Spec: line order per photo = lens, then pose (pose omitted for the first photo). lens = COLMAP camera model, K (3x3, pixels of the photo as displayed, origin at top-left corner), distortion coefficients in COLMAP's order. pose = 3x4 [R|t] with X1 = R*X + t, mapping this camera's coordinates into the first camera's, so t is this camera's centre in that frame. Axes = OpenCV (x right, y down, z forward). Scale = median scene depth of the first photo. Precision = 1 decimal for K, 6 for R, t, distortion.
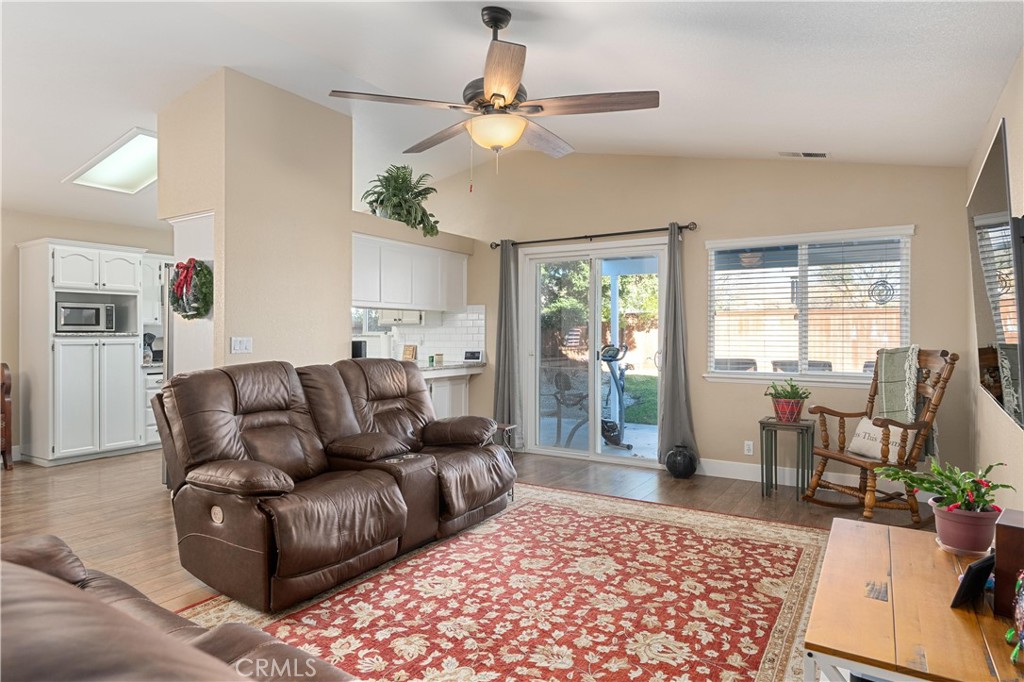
lens RADIAL K [[605.0, 0, 510.7], [0, 605.0, 330.0], [0, 0, 1]] dist [-0.001554, 0.000170]
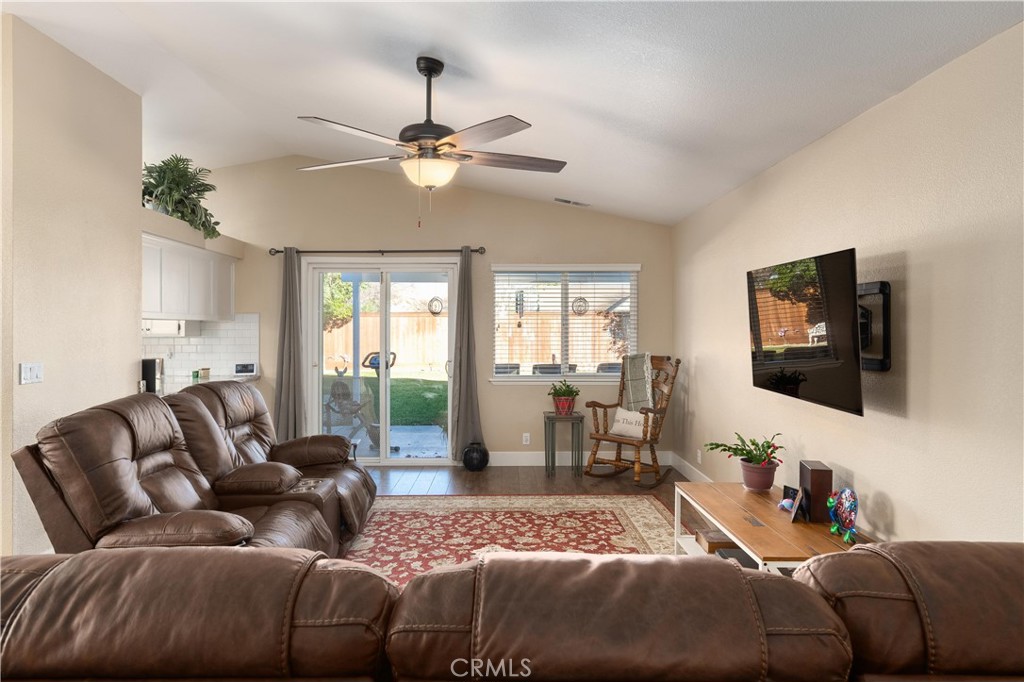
lens RADIAL K [[608.2, 0, 507.9], [0, 608.2, 326.1], [0, 0, 1]] dist [-0.001778, 0.000531]
pose [[0.842146, -0.000572, 0.539249, -0.435054], [-0.000002, 0.999999, 0.001064, -0.045455], [-0.539250, -0.000897, 0.842145, 0.002450]]
